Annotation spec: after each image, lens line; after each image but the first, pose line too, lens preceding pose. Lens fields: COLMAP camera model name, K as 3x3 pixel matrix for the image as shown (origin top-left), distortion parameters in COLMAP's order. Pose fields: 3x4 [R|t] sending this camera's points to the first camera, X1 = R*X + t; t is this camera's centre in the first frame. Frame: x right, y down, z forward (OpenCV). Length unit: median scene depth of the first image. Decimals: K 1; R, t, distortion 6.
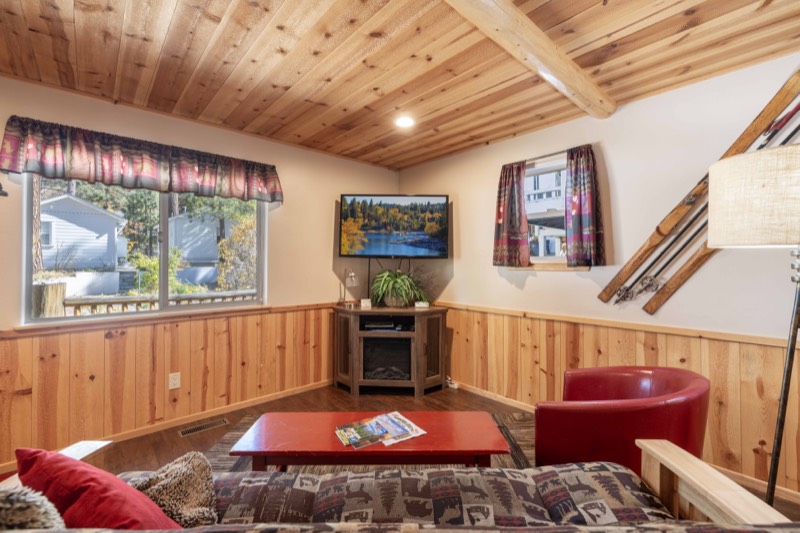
lens RADIAL K [[340.6, 0, 394.5], [0, 340.6, 261.1], [0, 0, 1]] dist [-0.000207, 0.001743]
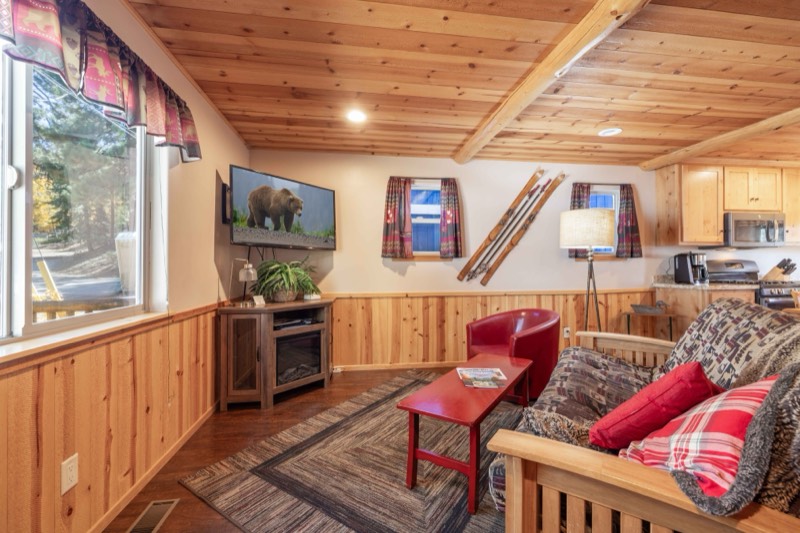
lens RADIAL K [[340.6, 0, 395.1], [0, 340.6, 264.8], [0, 0, 1]] dist [-0.000207, 0.001743]
pose [[0.568604, 0.001832, 0.822609, -0.720582], [-0.007283, 0.999970, 0.002807, 0.037401], [-0.822579, -0.007587, 0.568600, 0.297165]]
